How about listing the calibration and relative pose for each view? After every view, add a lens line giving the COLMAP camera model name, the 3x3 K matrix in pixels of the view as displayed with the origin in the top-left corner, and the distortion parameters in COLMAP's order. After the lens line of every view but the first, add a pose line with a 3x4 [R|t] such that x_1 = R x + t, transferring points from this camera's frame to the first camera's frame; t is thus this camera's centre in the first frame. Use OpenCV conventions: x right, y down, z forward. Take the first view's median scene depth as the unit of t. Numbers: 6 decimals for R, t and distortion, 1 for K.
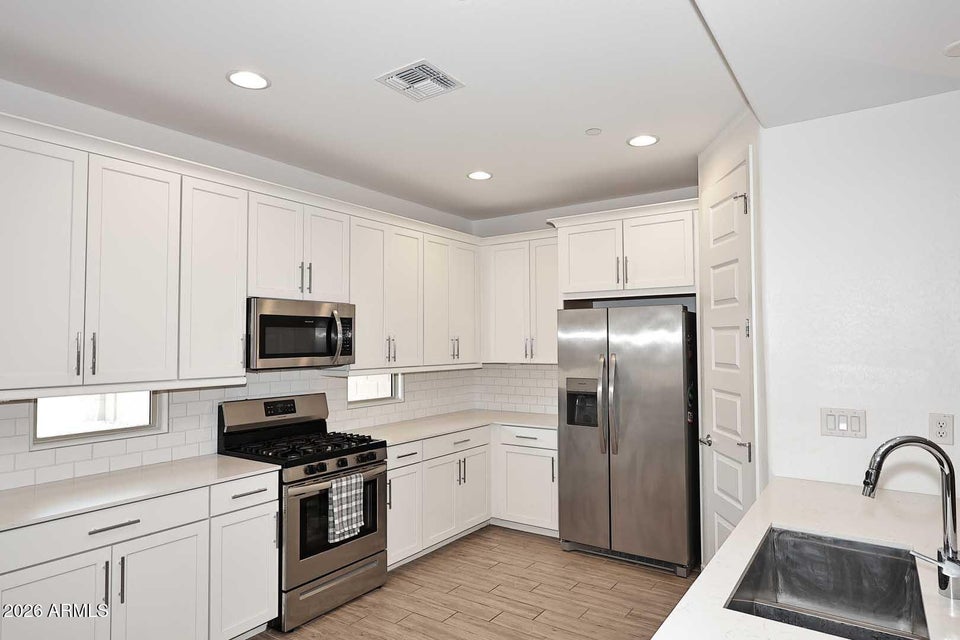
lens RADIAL K [[578.3, 0, 494.9], [0, 578.3, 321.8], [0, 0, 1]] dist [0.005434, -0.001027]
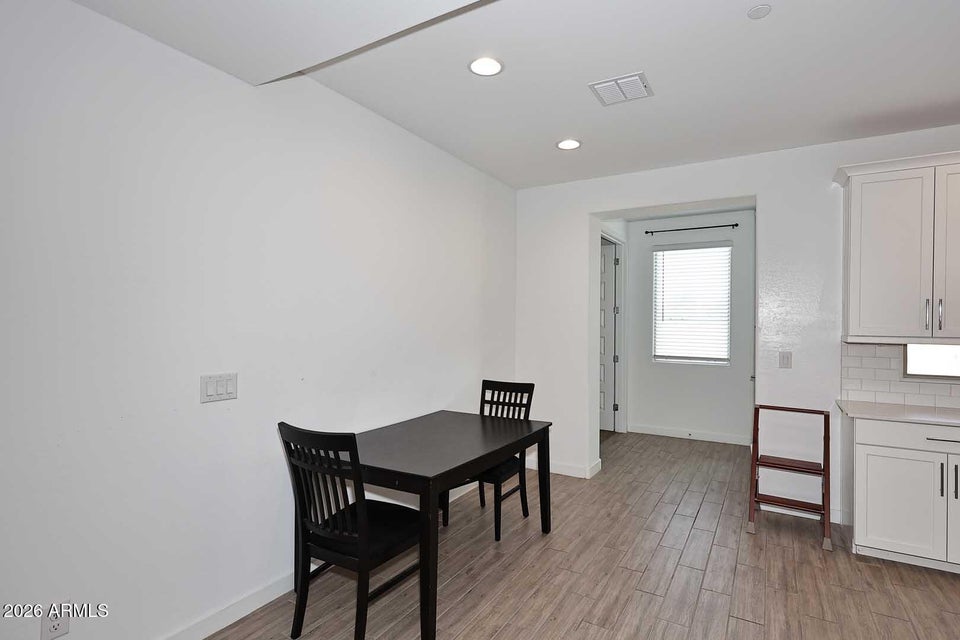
lens RADIAL K [[490.1, 0, 486.5], [0, 490.1, 322.8], [0, 0, 1]] dist [0.017112, -0.000395]
pose [[0.069158, 0.009103, -0.997564, 0.285224], [0.023470, 0.999667, 0.010749, 0.027756], [0.997330, -0.024156, 0.068921, -0.098398]]
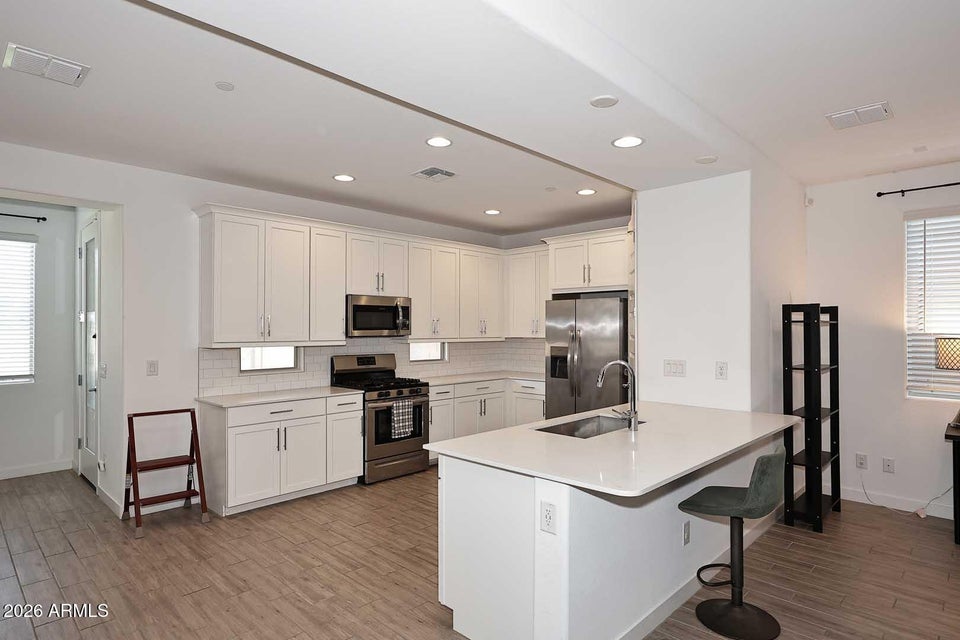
lens RADIAL K [[542.5, 0, 494.0], [0, 542.5, 323.0], [0, 0, 1]] dist [0.002849, 0.000689]
pose [[0.987050, 0.003617, -0.160375, 0.241259], [0.000421, 0.999684, 0.025142, 0.001533], [0.160415, -0.024884, 0.986736, -0.475815]]
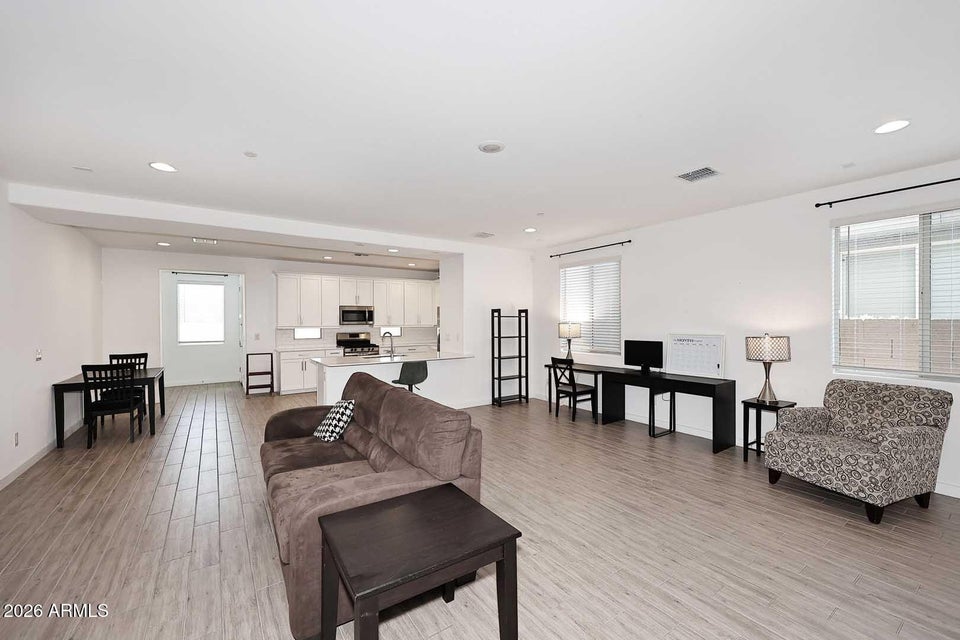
lens RADIAL K [[395.5, 0, 488.4], [0, 395.5, 319.4], [0, 0, 1]] dist [-0.001101, 0.001121]
pose [[0.936879, -0.001578, -0.349651, 1.309174], [0.012437, 0.999507, 0.028813, -0.013241], [0.349433, -0.031343, 0.936437, -1.041989]]
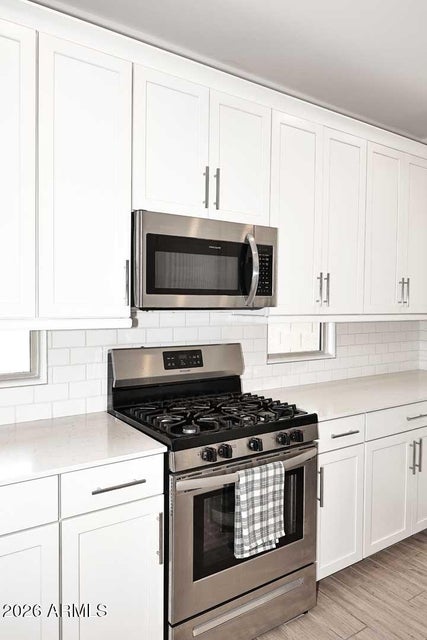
lens RADIAL K [[448.6, 0, 212.0], [0, 448.6, 318.2], [0, 0, 1]] dist [-0.001361, -0.001366]
pose [[0.923619, 0.026487, -0.382397, -0.101615], [0.000416, 0.997540, 0.070100, 0.049539], [0.383313, -0.064905, 0.921335, 0.458073]]
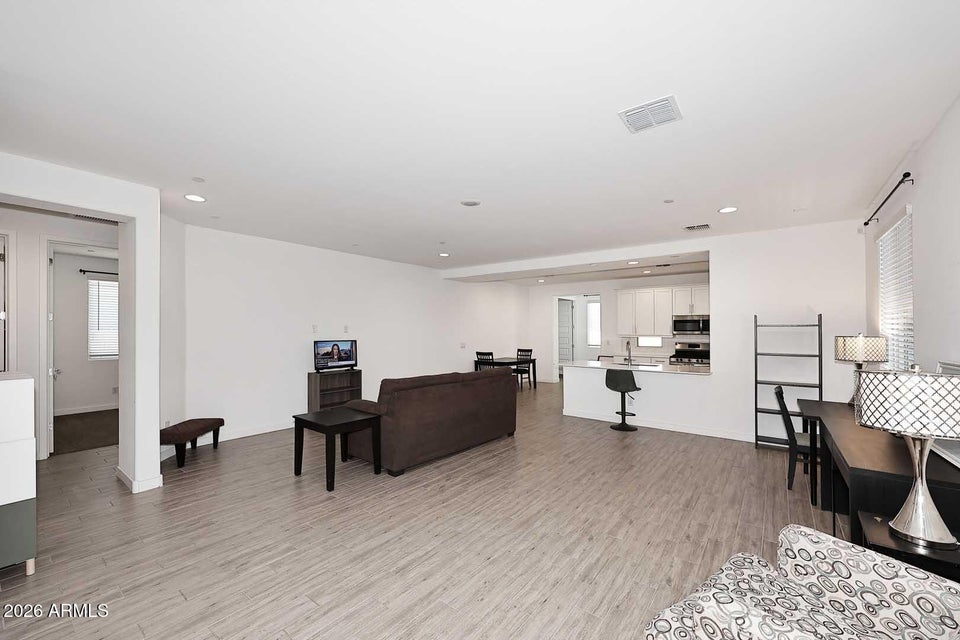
lens RADIAL K [[395.5, 0, 471.4], [0, 395.5, 328.5], [0, 0, 1]] dist [-0.001101, 0.001121]
pose [[-0.060621, -0.000740, -0.998161, 2.141426], [0.028832, 0.999581, -0.002492, 0.011432], [0.997744, -0.028930, -0.060575, -0.195253]]
